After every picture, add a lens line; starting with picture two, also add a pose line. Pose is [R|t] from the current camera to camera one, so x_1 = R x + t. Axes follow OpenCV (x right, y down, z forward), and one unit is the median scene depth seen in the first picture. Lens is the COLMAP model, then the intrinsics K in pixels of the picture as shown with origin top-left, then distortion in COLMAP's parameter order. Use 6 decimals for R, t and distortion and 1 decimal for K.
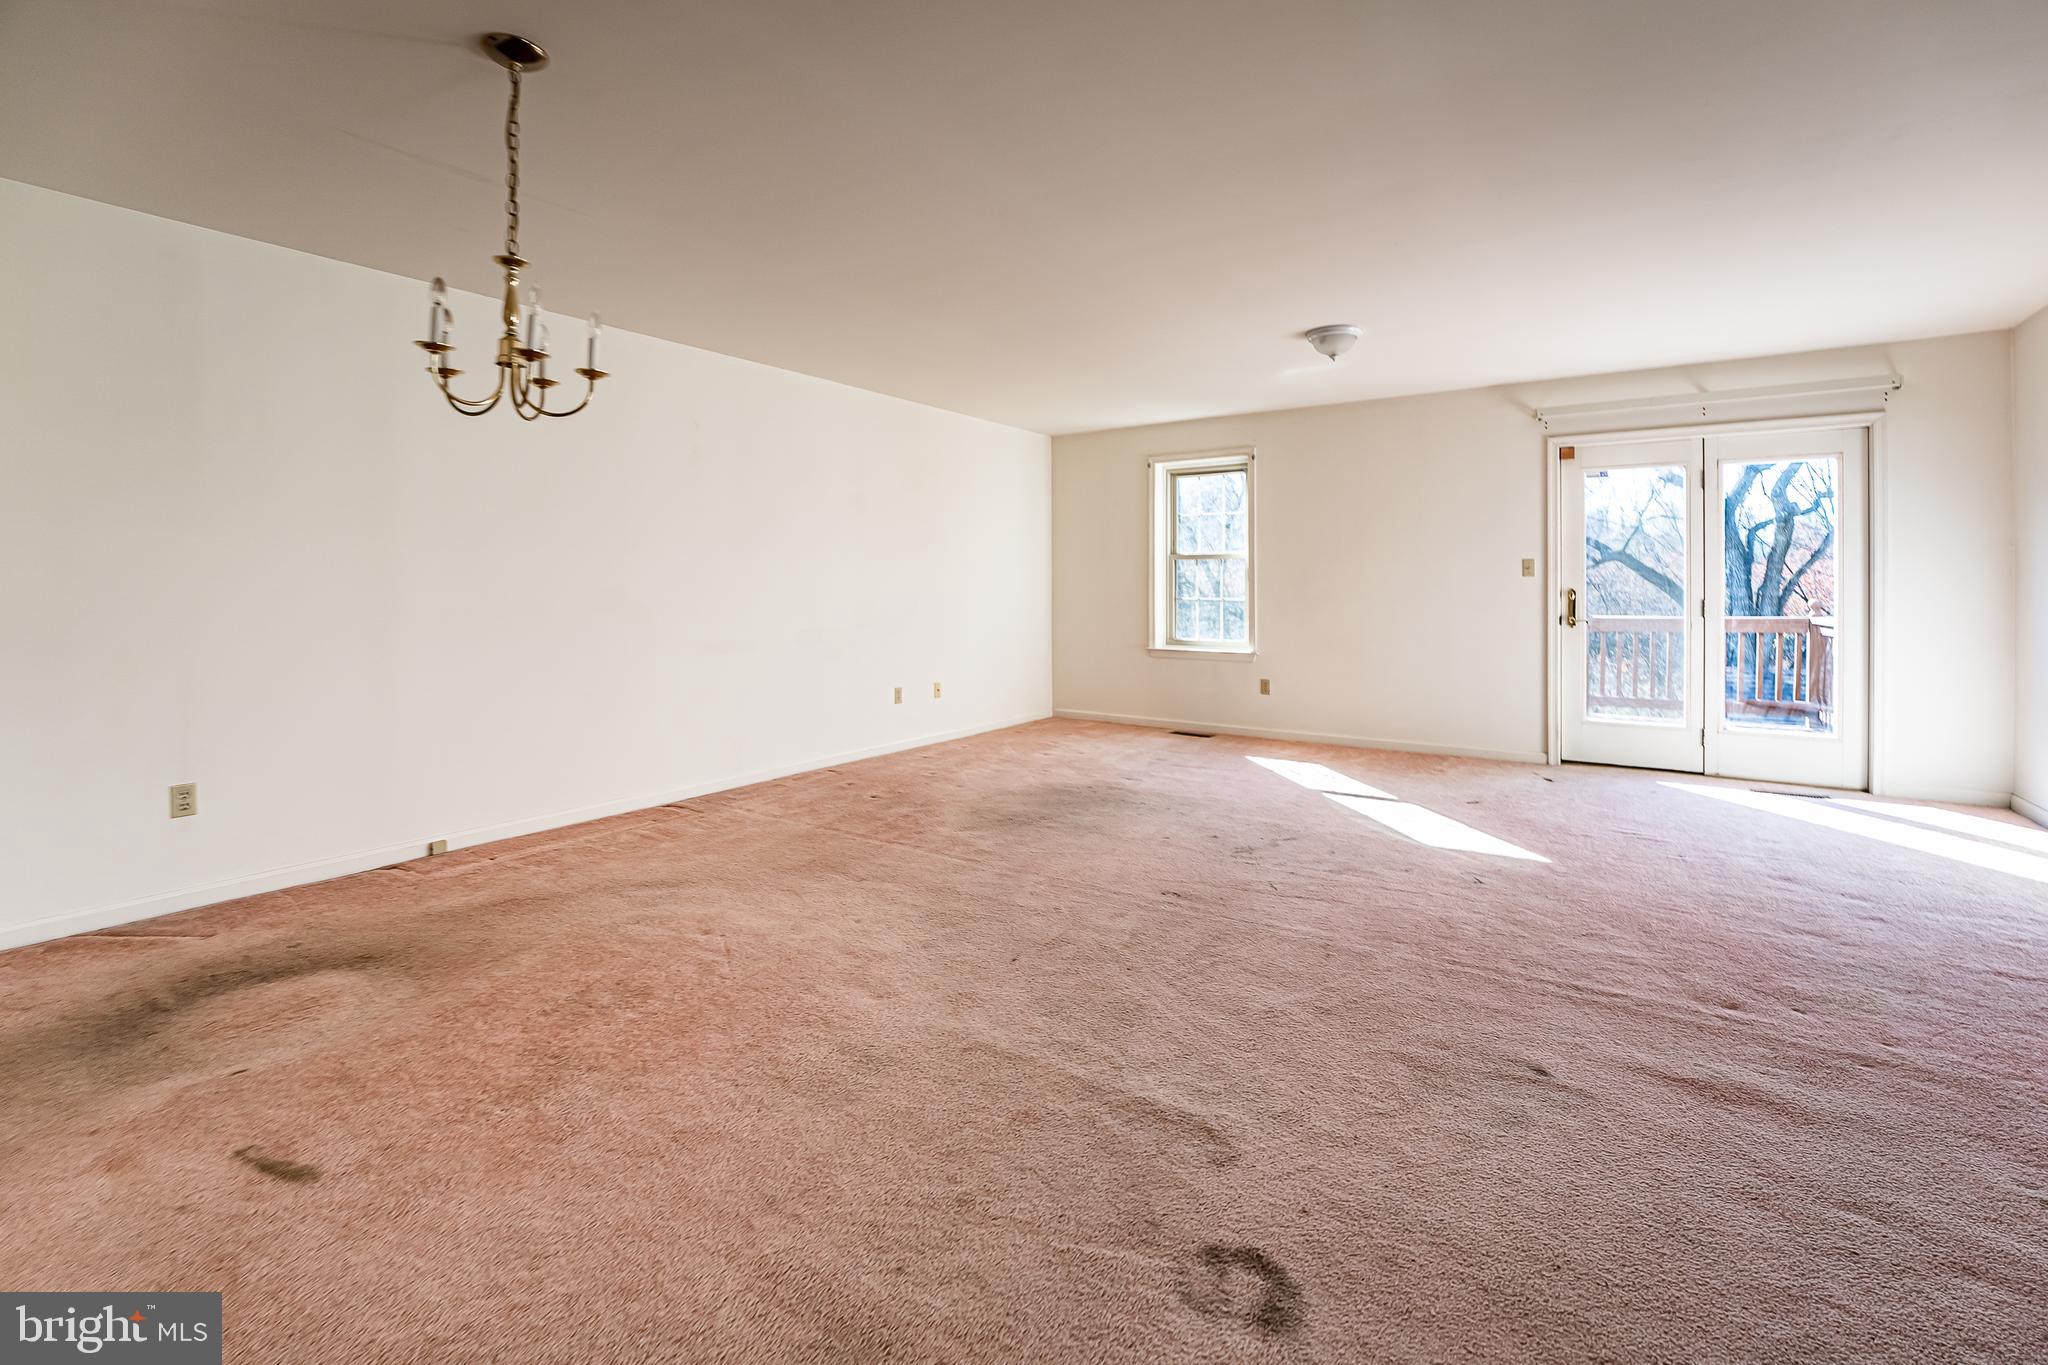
lens RADIAL K [[846.9, 0, 980.2], [0, 846.9, 590.1], [0, 0, 1]] dist [-0.029888, 0.003823]
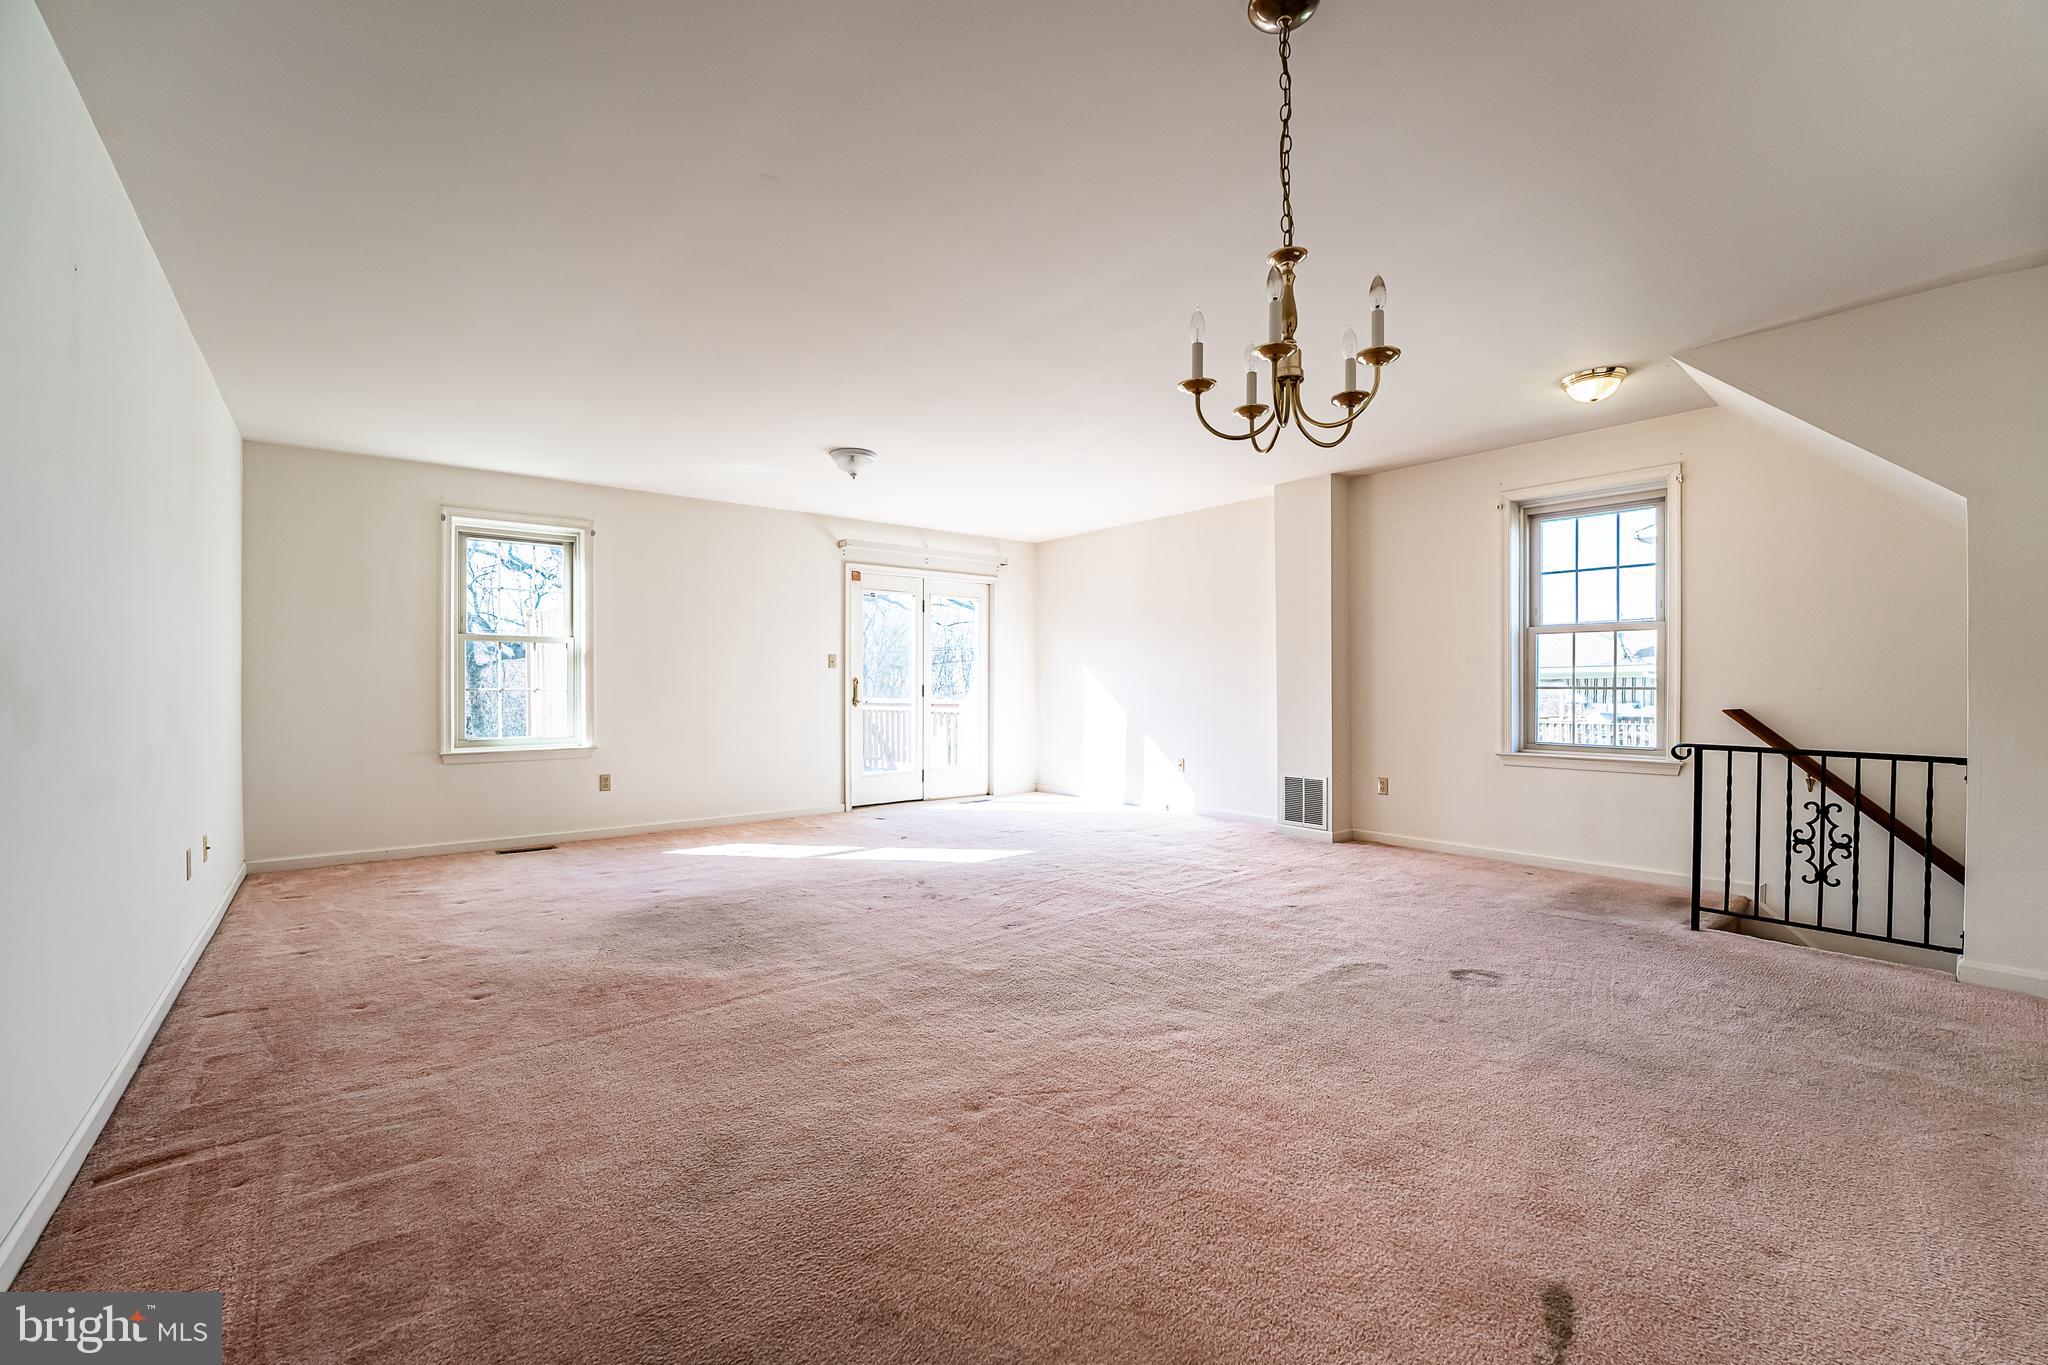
lens RADIAL K [[846.9, 0, 1024.0], [0, 846.9, 687.1], [0, 0, 1]] dist [-0.029888, 0.003823]
pose [[0.275082, -0.005429, 0.961405, -0.532785], [0.003575, 0.999983, 0.004623, 0.008575], [-0.961414, 0.002165, 0.275097, 0.374907]]
